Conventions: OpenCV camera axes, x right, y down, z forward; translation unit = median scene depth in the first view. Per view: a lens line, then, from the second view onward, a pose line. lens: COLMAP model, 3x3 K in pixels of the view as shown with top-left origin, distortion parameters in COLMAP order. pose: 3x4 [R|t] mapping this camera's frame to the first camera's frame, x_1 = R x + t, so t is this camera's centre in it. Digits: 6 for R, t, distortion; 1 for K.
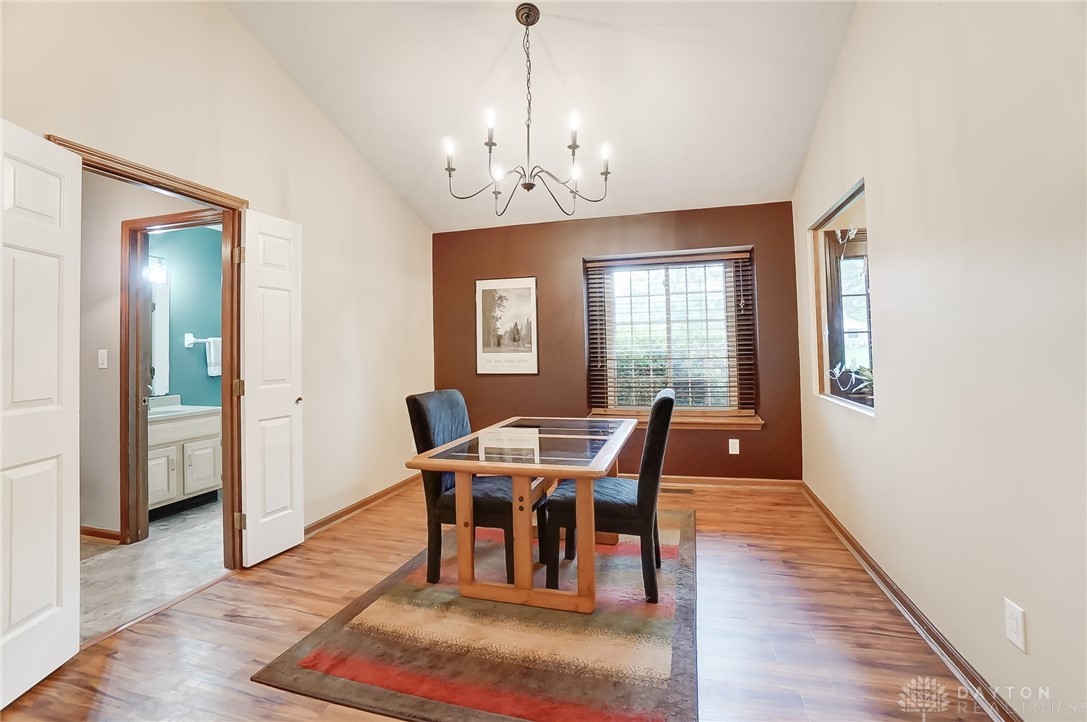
lens RADIAL K [[490.7, 0, 542.9], [0, 490.7, 342.9], [0, 0, 1]] dist [-0.001382, -0.000141]
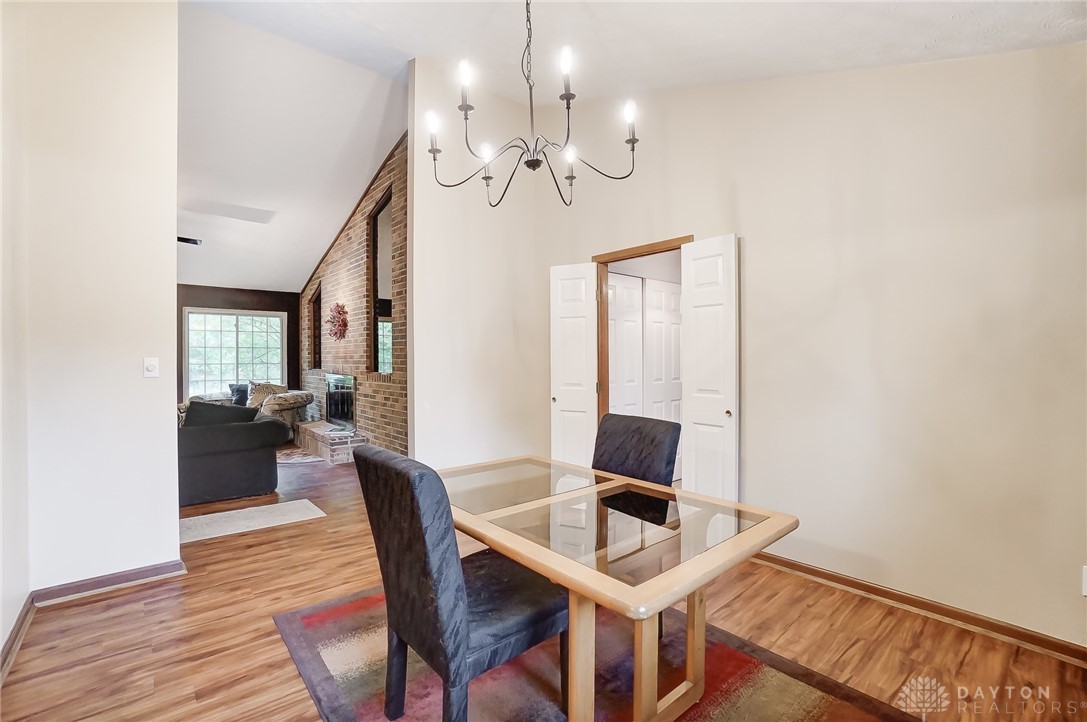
lens RADIAL K [[481.2, 0, 543.5], [0, 481.2, 361.0], [0, 0, 1]] dist [-0.001120, -0.000118]
pose [[-0.538457, 0.019672, -0.842423, 0.549050], [0.020224, 0.999741, 0.010420, -0.007720], [0.842410, -0.011426, -0.538715, 1.238855]]
